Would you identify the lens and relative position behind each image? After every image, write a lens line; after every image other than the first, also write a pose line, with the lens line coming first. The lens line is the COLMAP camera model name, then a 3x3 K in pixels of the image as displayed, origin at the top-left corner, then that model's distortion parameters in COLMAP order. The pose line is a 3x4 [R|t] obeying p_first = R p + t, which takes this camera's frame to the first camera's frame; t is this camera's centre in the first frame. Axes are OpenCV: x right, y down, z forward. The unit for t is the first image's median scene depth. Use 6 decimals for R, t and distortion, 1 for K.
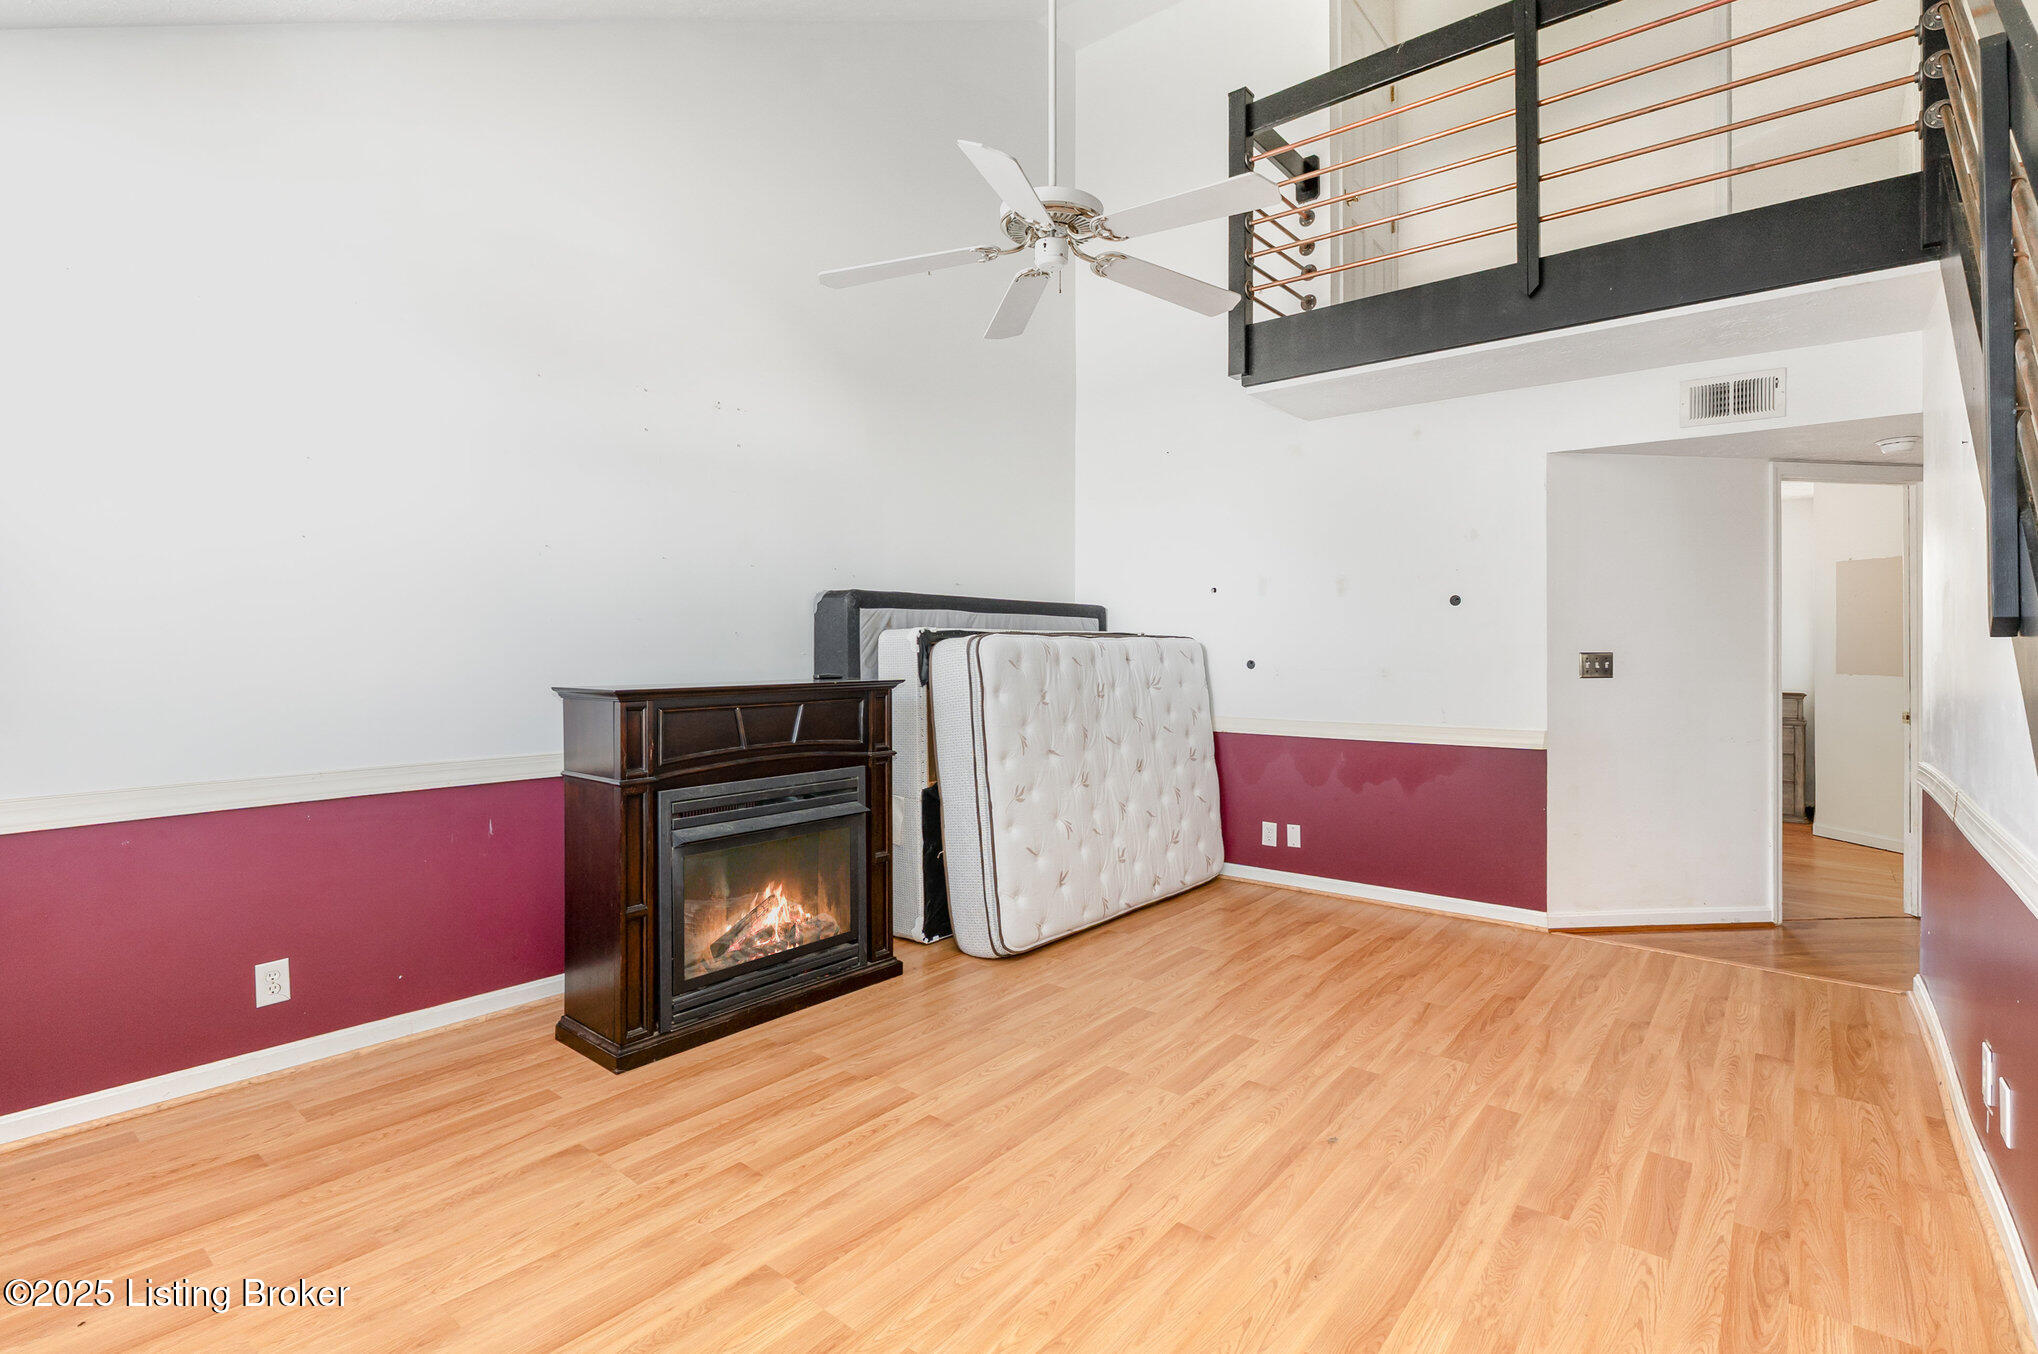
lens RADIAL K [[959.1, 0, 1015.7], [0, 959.1, 652.8], [0, 0, 1]] dist [-0.000688, 0.000305]
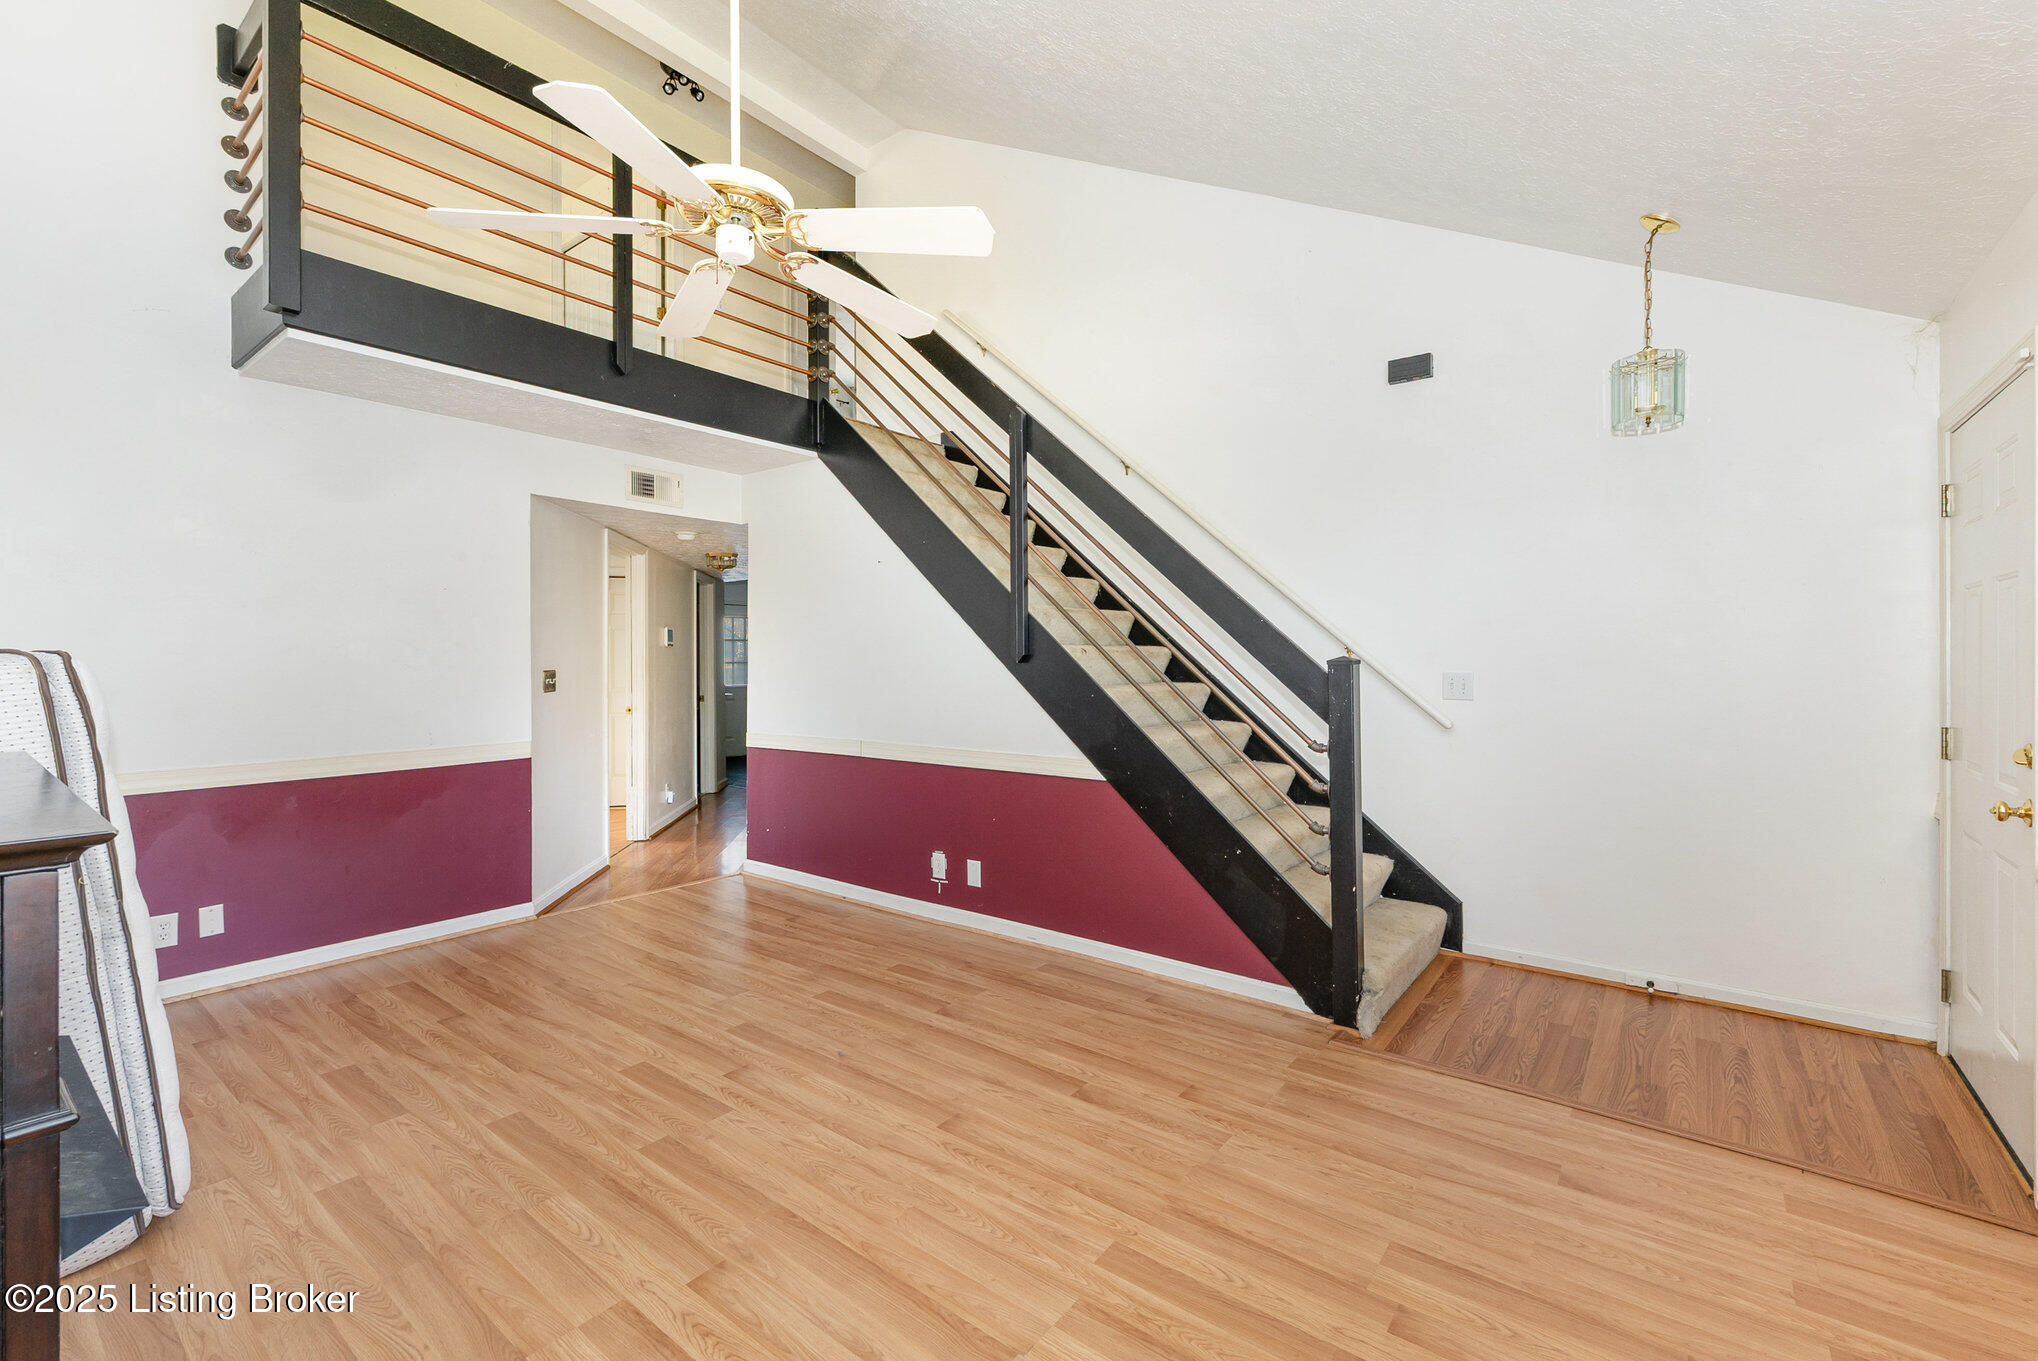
lens RADIAL K [[866.2, 0, 1019.0], [0, 866.2, 680.5], [0, 0, 1]] dist [0.008916, -0.000073]
pose [[-0.031180, -0.024802, 0.999206, -0.666261], [0.005731, 0.999671, 0.024992, -0.017012], [-0.999497, 0.006506, -0.031028, 0.635878]]
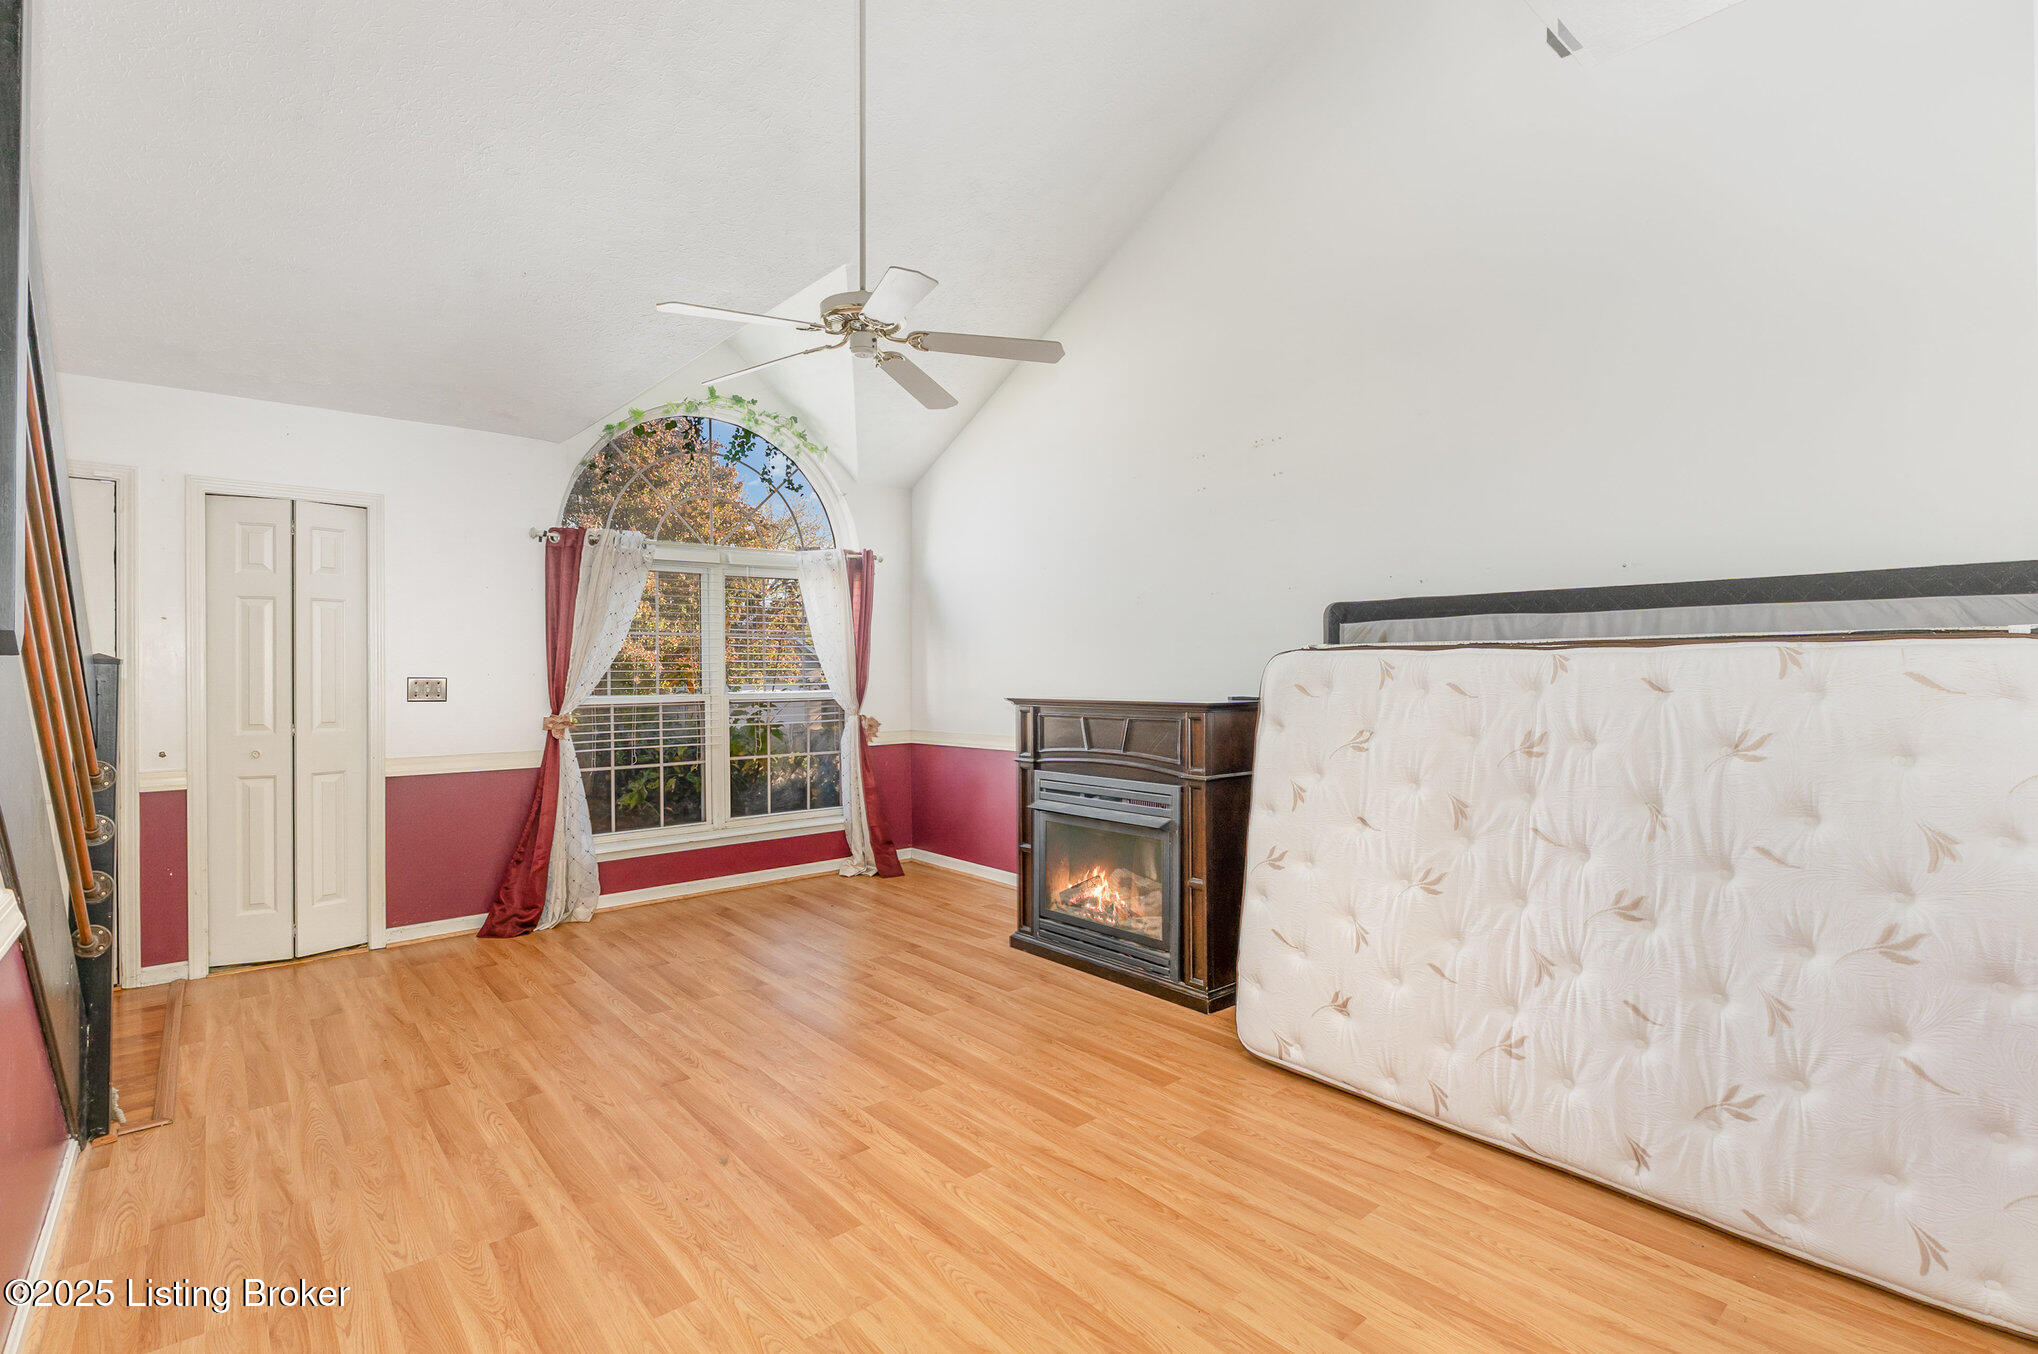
lens RADIAL K [[937.4, 0, 1019.0], [0, 937.4, 677.0], [0, 0, 1]] dist [0.001063, 0.000315]
pose [[-0.169792, 0.003877, -0.985472, 0.993719], [-0.000390, 0.999992, 0.004001, -0.000916], [0.985480, 0.001063, -0.169789, 1.177232]]
